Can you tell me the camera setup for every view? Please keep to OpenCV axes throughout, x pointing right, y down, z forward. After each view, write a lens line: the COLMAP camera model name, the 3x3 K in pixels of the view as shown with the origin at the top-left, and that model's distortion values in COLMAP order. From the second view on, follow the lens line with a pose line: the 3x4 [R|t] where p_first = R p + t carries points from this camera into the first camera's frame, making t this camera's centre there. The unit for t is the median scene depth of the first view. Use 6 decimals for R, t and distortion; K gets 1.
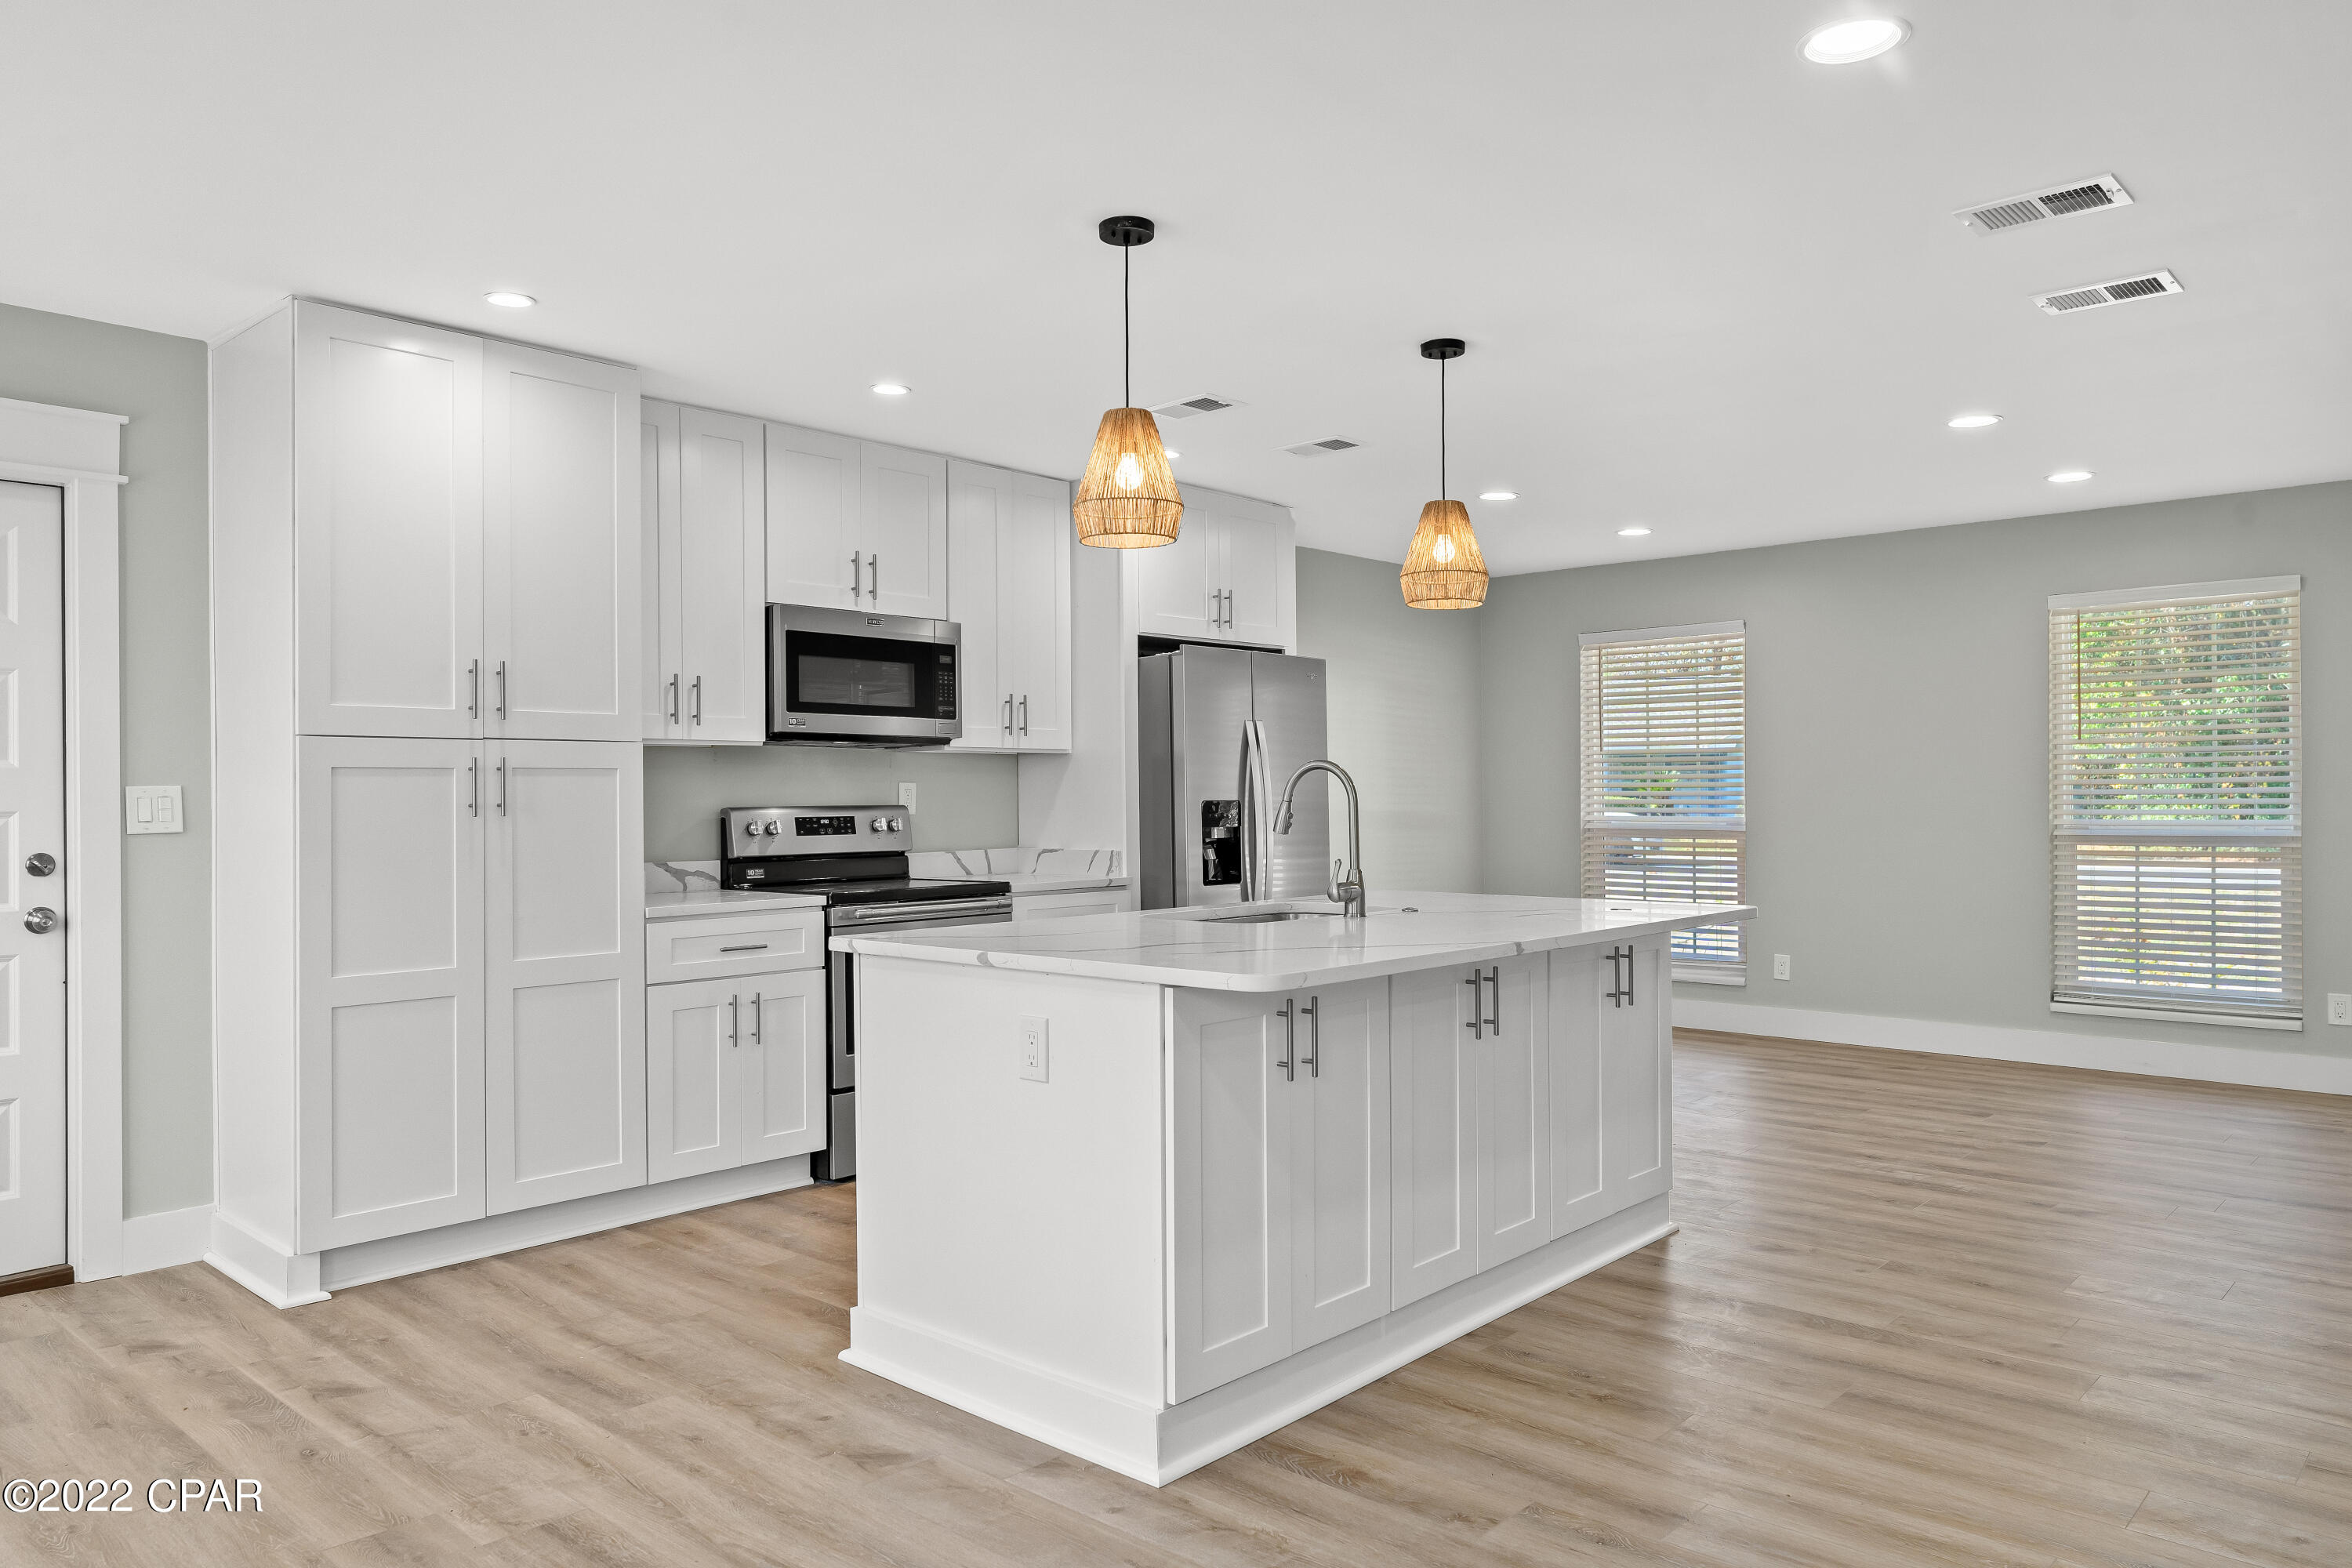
lens RADIAL K [[1554.4, 0, 1188.4], [0, 1554.4, 781.6], [0, 0, 1]] dist [0.001460, 0.000436]
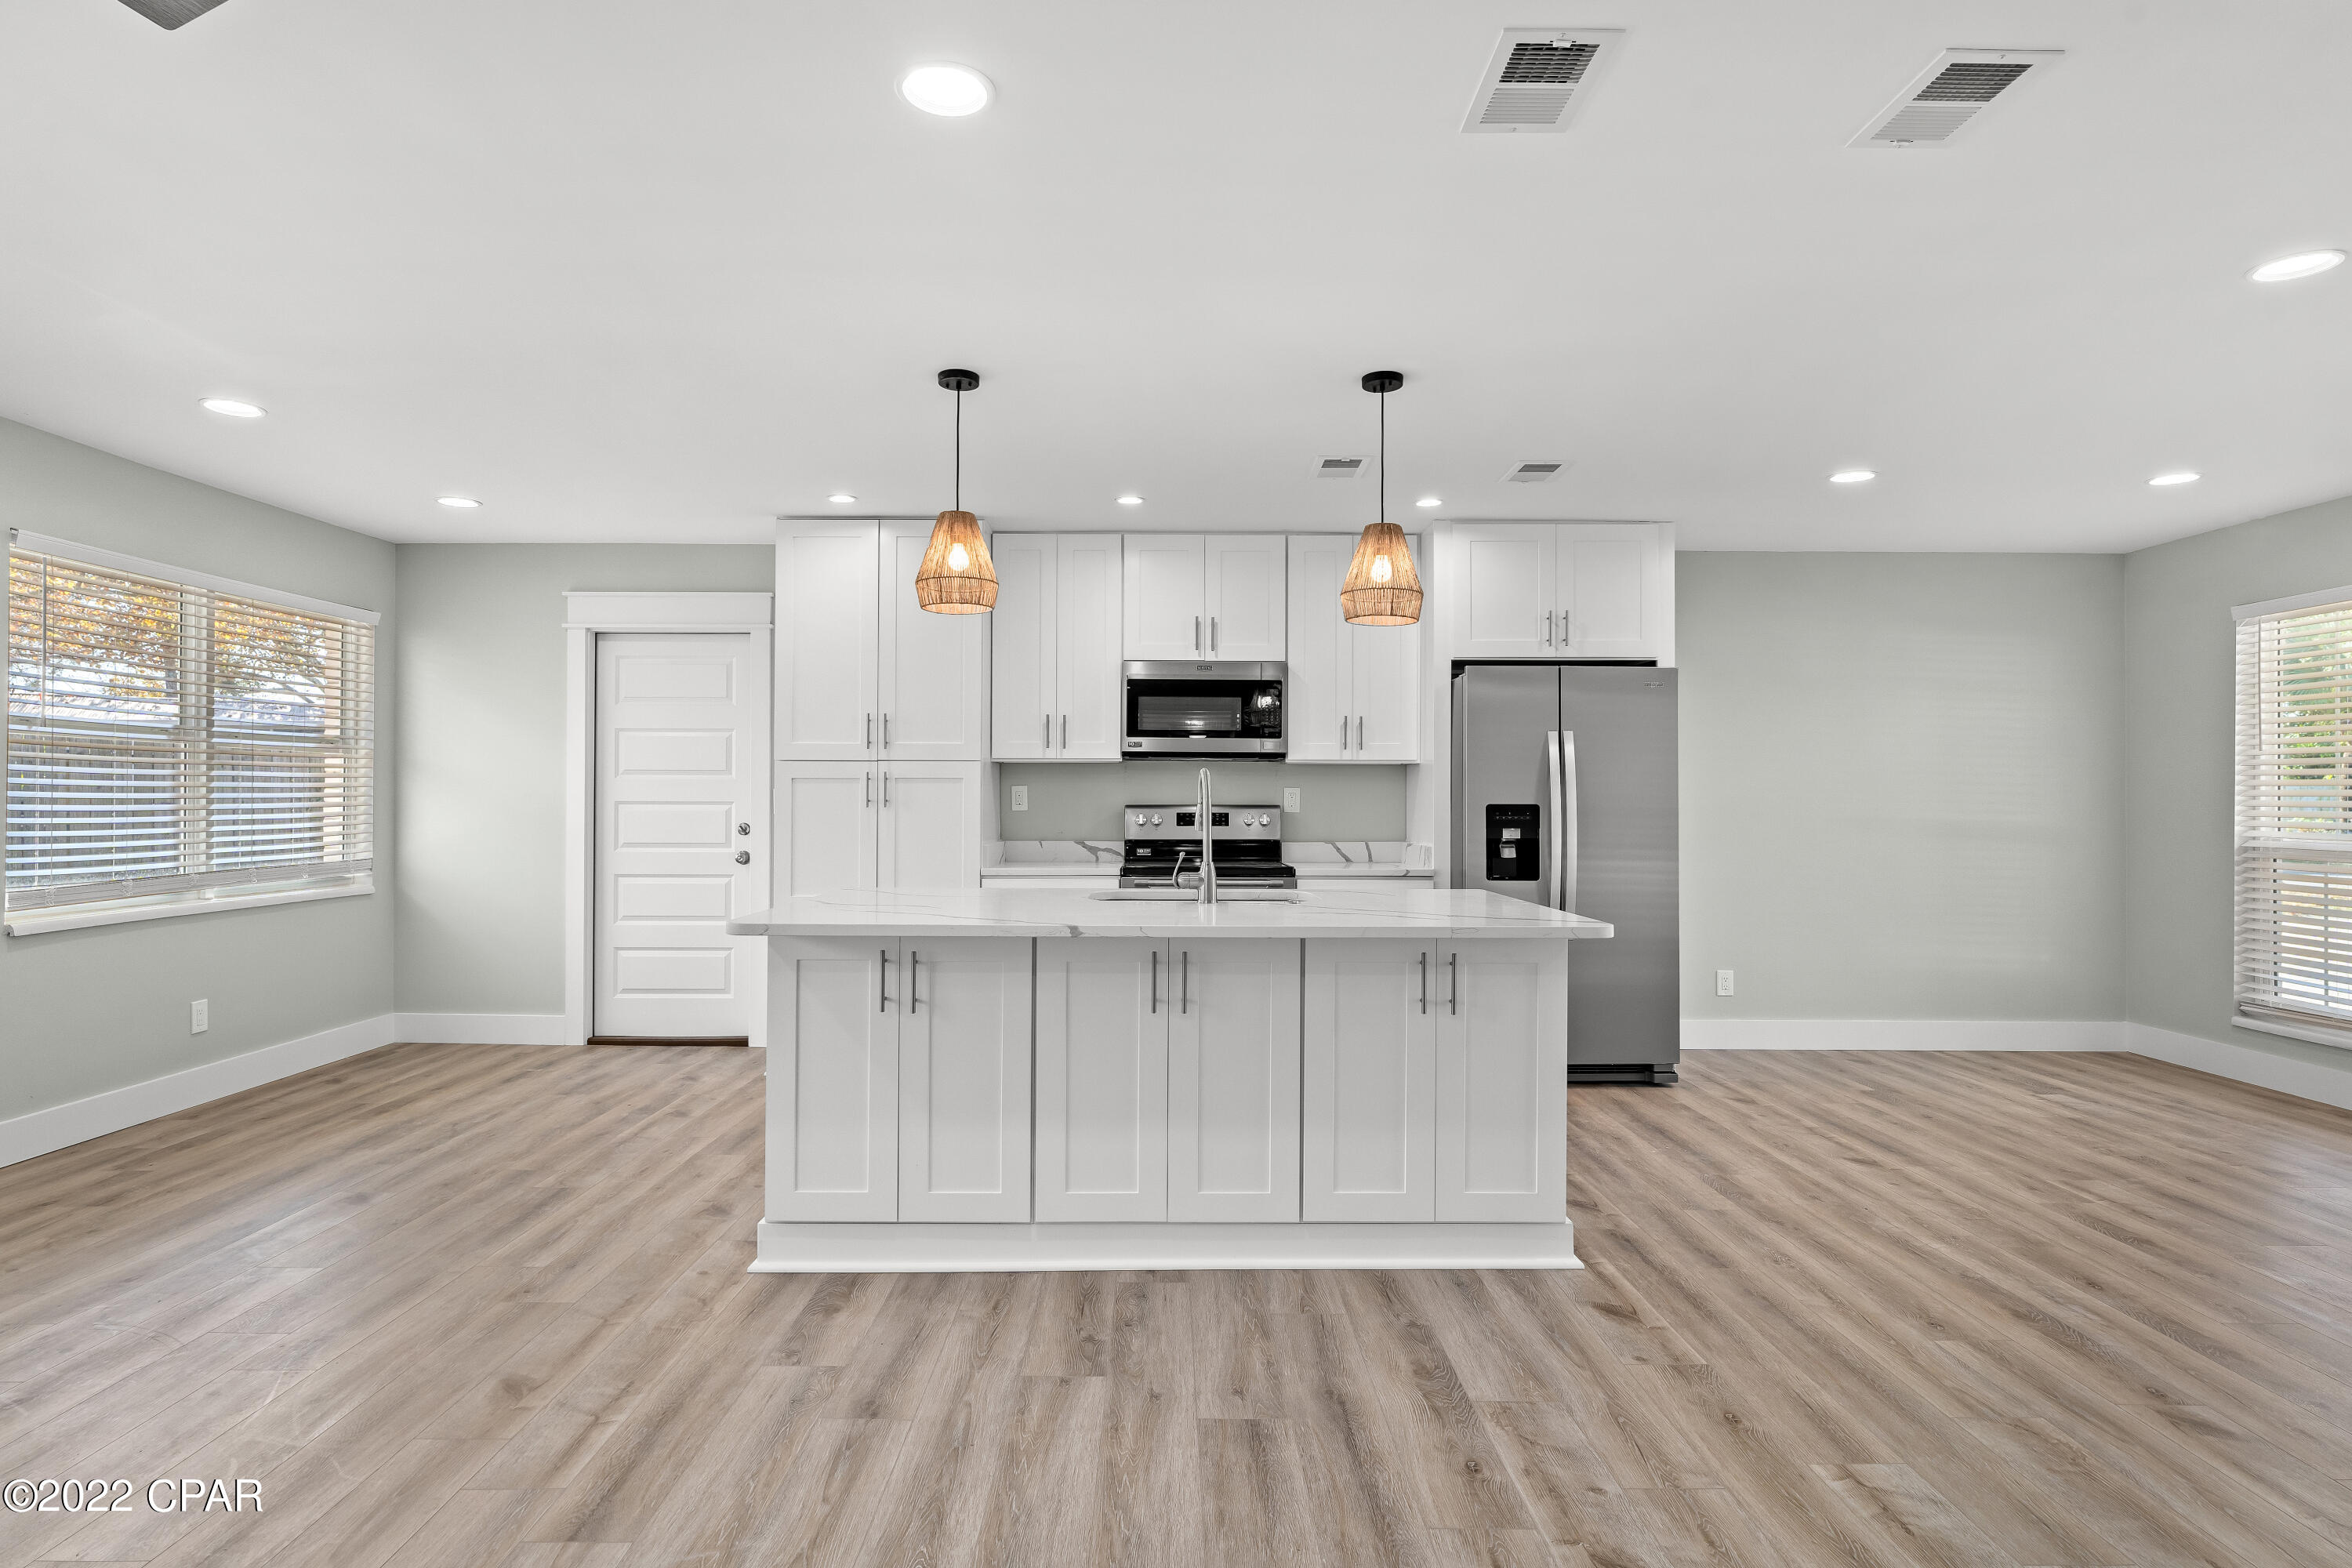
lens RADIAL K [[1217.4, 0, 1164.7], [0, 1217.4, 792.6], [0, 0, 1]] dist [-0.003326, 0.001295]
pose [[0.682707, 0.005025, -0.730675, 0.538119], [-0.001941, 0.999985, 0.005064, -0.000354], [0.730690, -0.002039, 0.682707, 0.255426]]
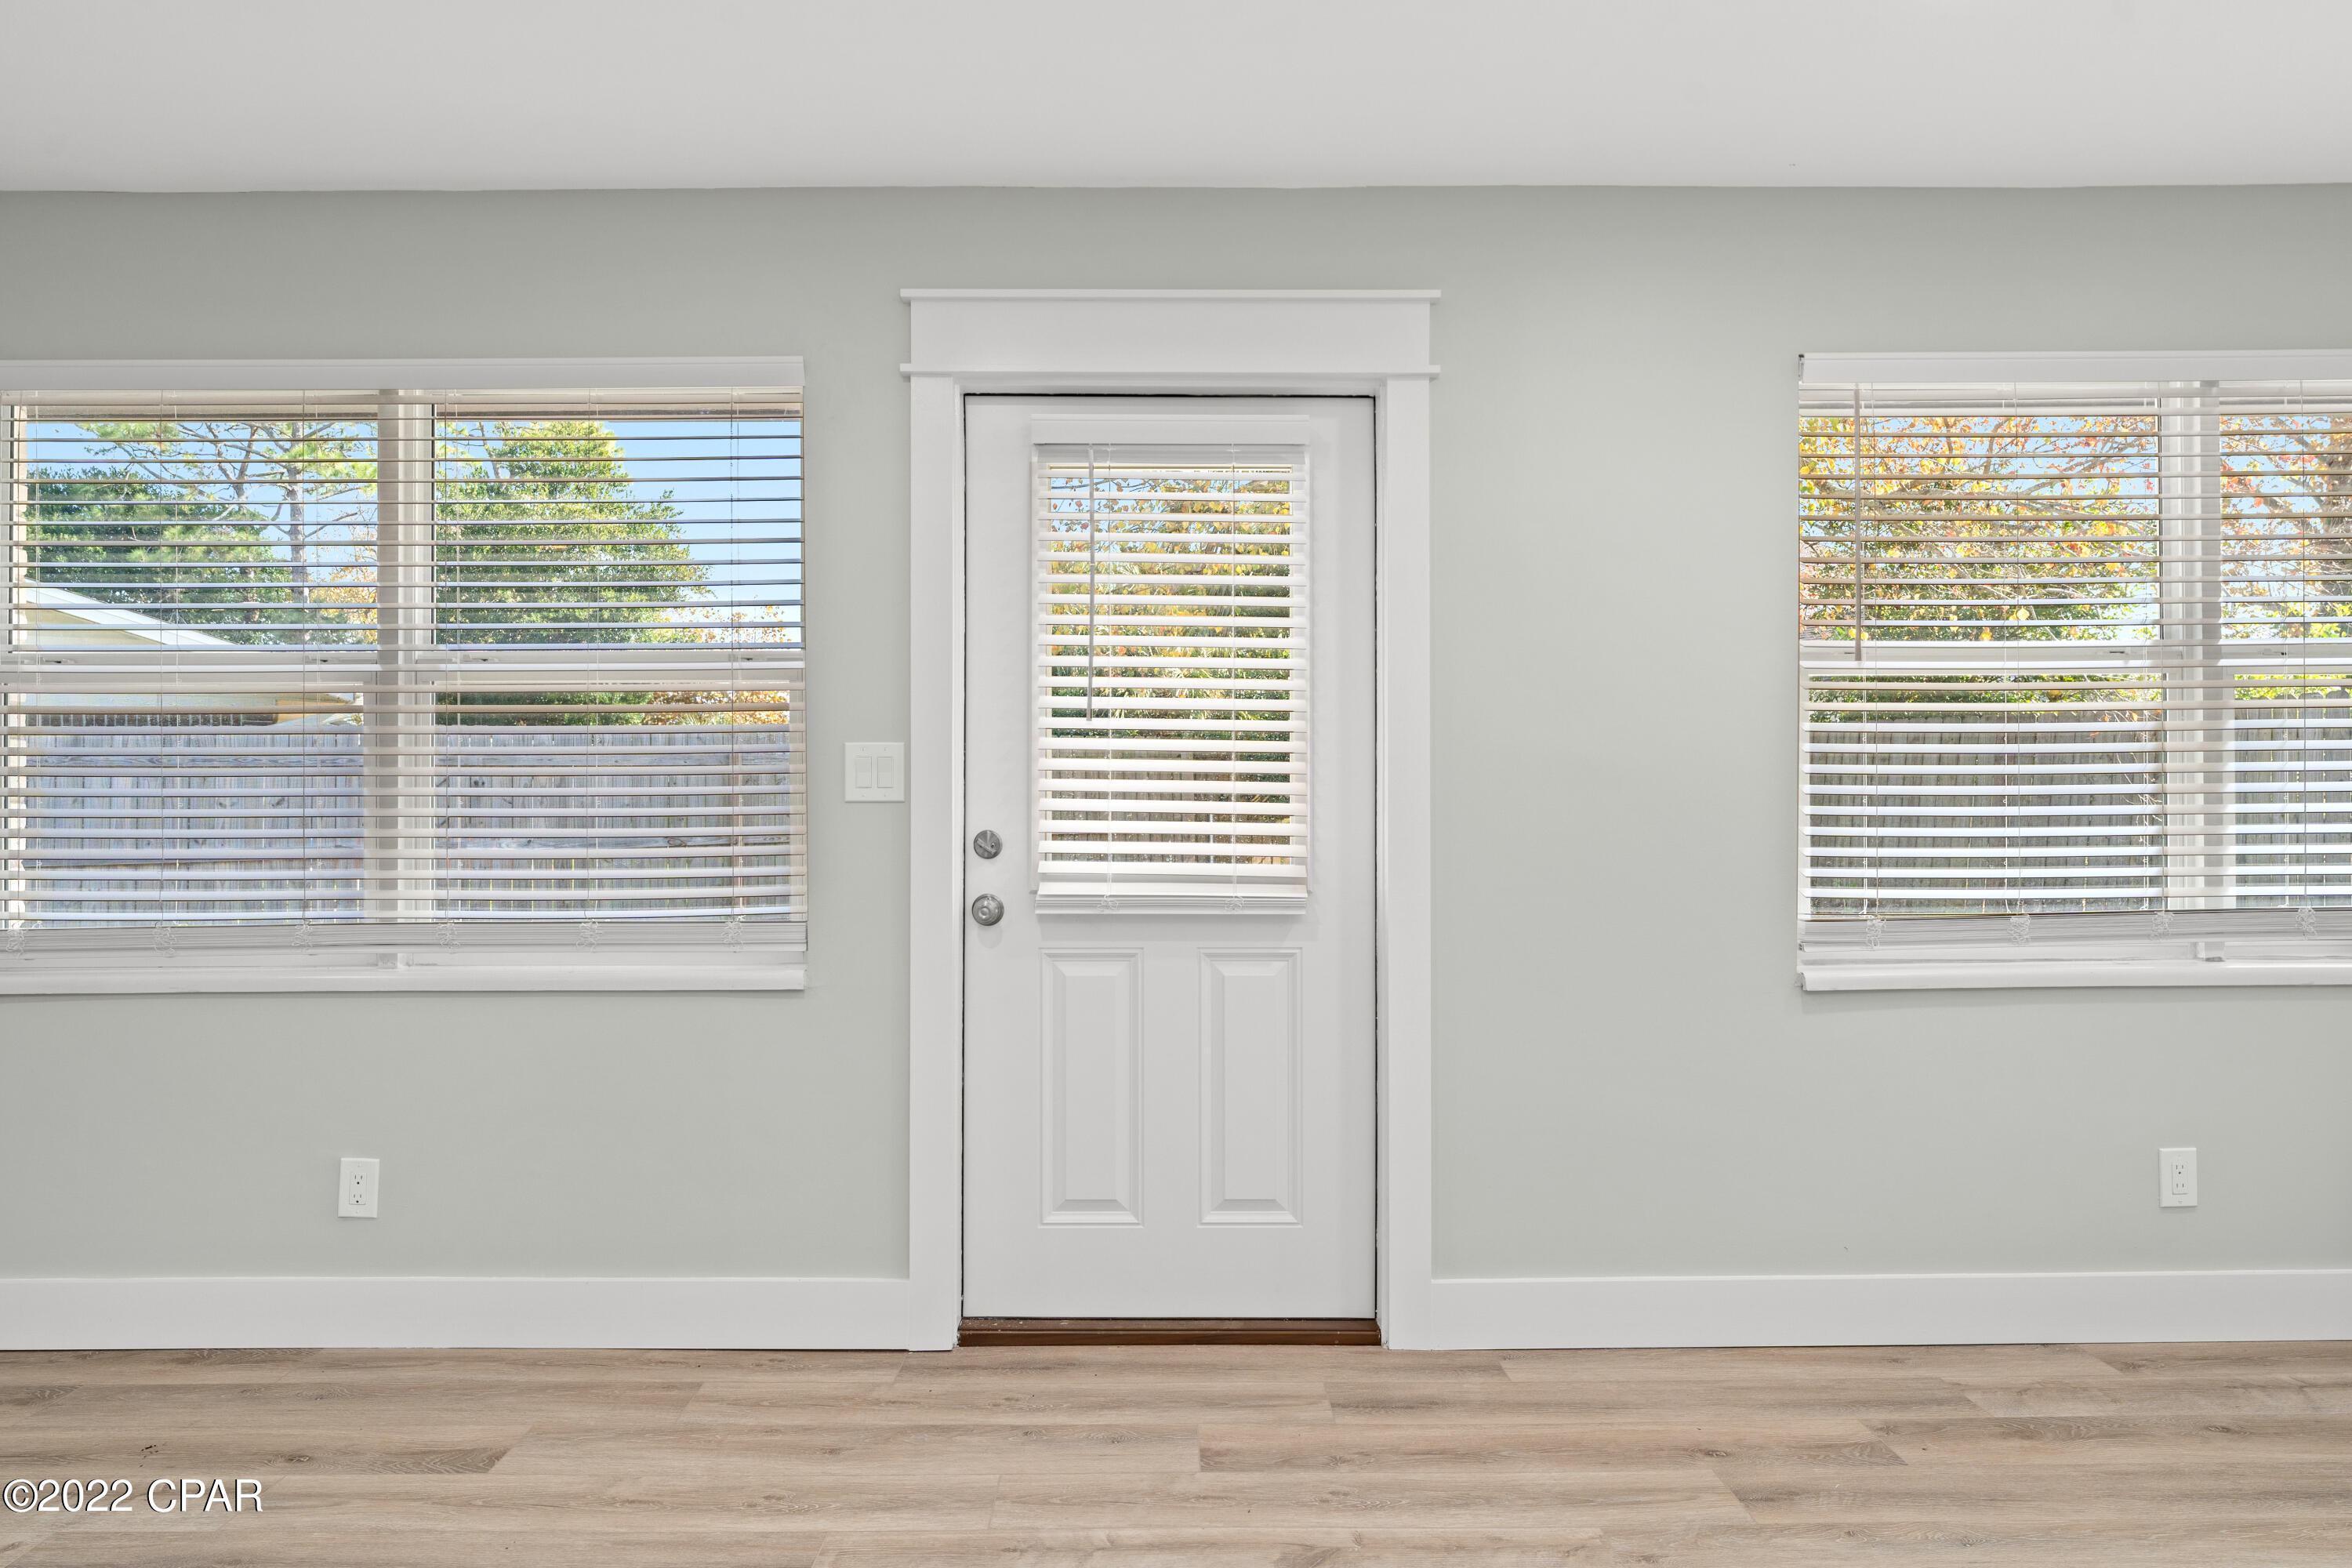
lens RADIAL K [[1416.5, 0, 1180.9], [0, 1416.5, 792.3], [0, 0, 1]] dist [-0.007410, -0.002707]
pose [[-0.727337, 0.012587, -0.686165, 0.061659], [0.018232, 0.999833, -0.000986, 0.011407], [0.686038, -0.013227, -0.727446, 0.486754]]
